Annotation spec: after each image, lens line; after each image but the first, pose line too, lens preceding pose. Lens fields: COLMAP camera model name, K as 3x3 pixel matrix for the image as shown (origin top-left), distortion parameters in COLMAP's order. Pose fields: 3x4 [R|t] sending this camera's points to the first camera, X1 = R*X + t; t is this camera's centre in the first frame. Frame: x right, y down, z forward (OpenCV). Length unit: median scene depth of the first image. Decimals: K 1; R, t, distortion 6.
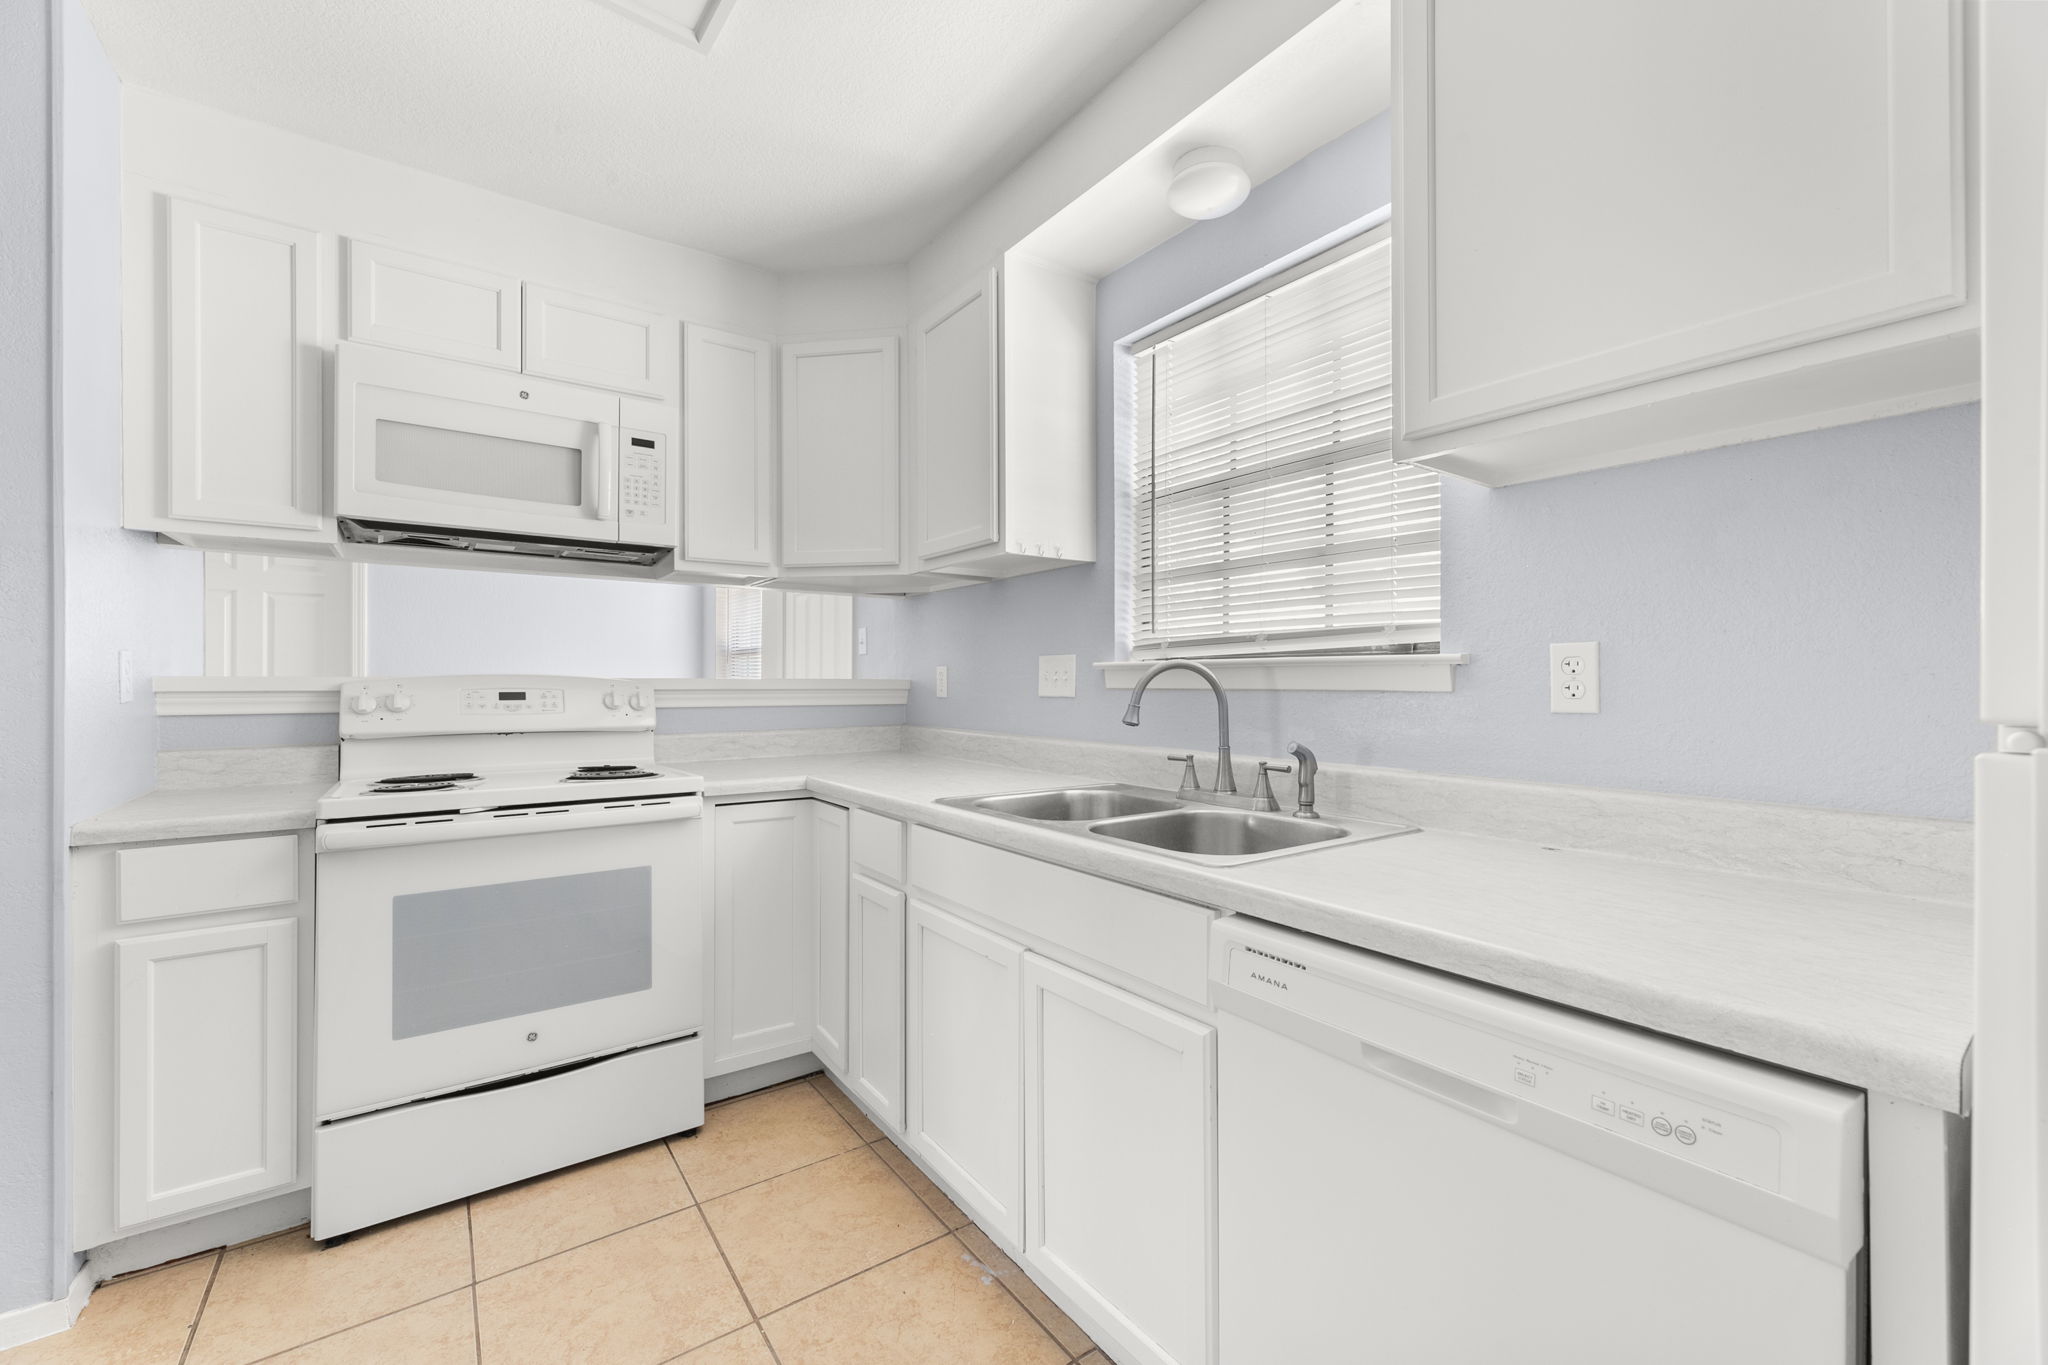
lens RADIAL K [[841.7, 0, 1020.5], [0, 841.7, 671.9], [0, 0, 1]] dist [0.000492, 0.000362]
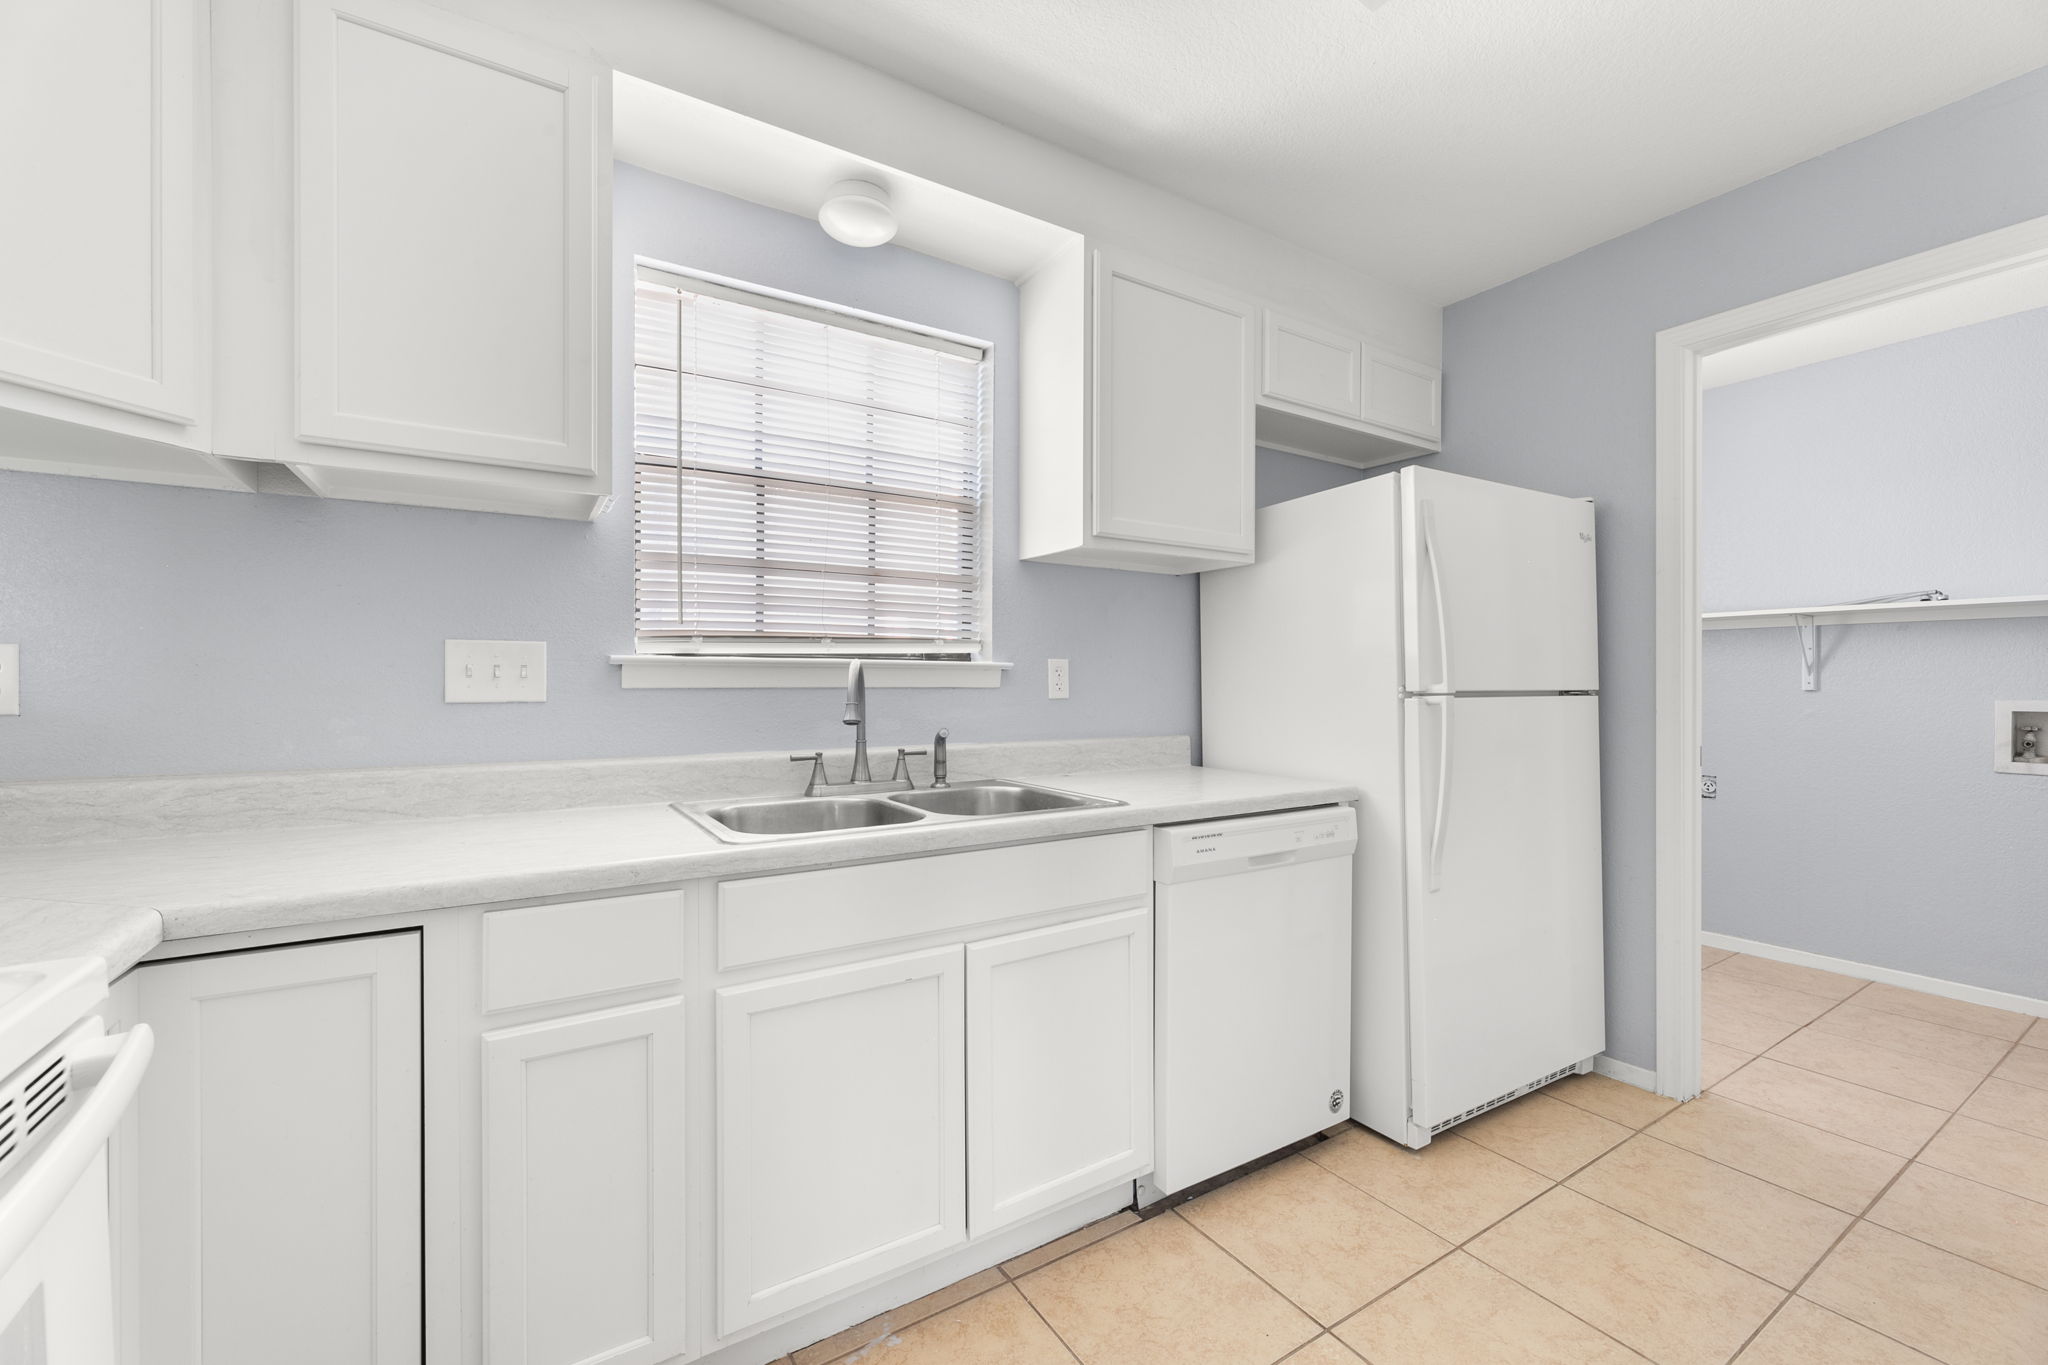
lens RADIAL K [[841.7, 0, 1031.7], [0, 841.7, 697.2], [0, 0, 1]] dist [0.000492, 0.000362]
pose [[0.038410, -0.011927, 0.999191, -0.839904], [-0.009639, 0.999878, 0.012306, 0.018291], [-0.999216, -0.010104, 0.038291, 0.747763]]
